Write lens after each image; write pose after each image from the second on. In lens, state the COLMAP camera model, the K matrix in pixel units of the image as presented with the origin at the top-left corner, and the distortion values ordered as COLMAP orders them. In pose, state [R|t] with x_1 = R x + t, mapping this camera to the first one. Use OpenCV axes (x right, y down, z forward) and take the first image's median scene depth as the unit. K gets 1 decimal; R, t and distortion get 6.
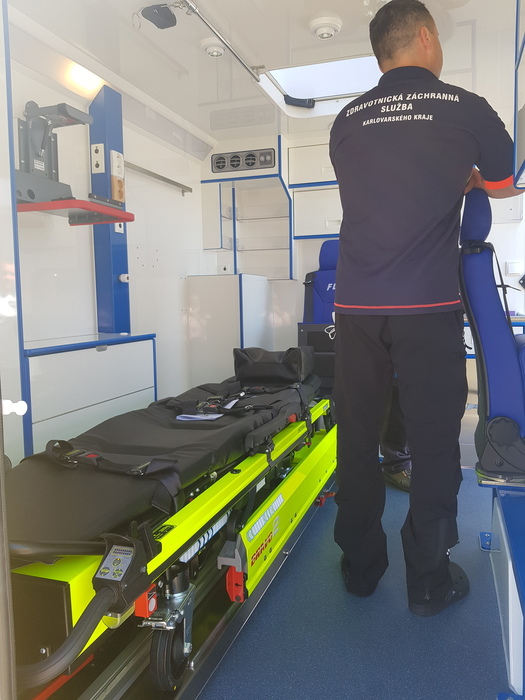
lens RADIAL K [[561.6, 0, 286.6], [0, 561.6, 345.2], [0, 0, 1]] dist [0.053027, -0.089622]
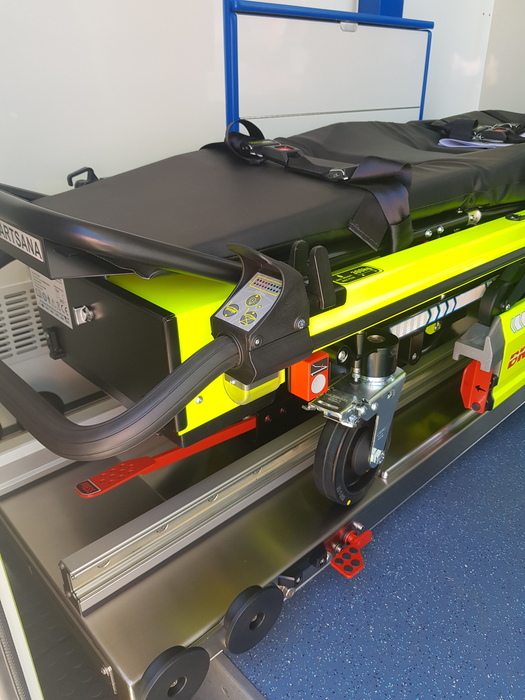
lens RADIAL K [[561.6, 0, 262.9], [0, 561.6, 351.9], [0, 0, 1]] dist [0.053027, -0.089622]
pose [[0.864090, 0.239011, -0.442970, -0.028873], [-0.052350, 0.917967, 0.393186, 0.174343], [0.500608, -0.316559, 0.805719, 0.446187]]
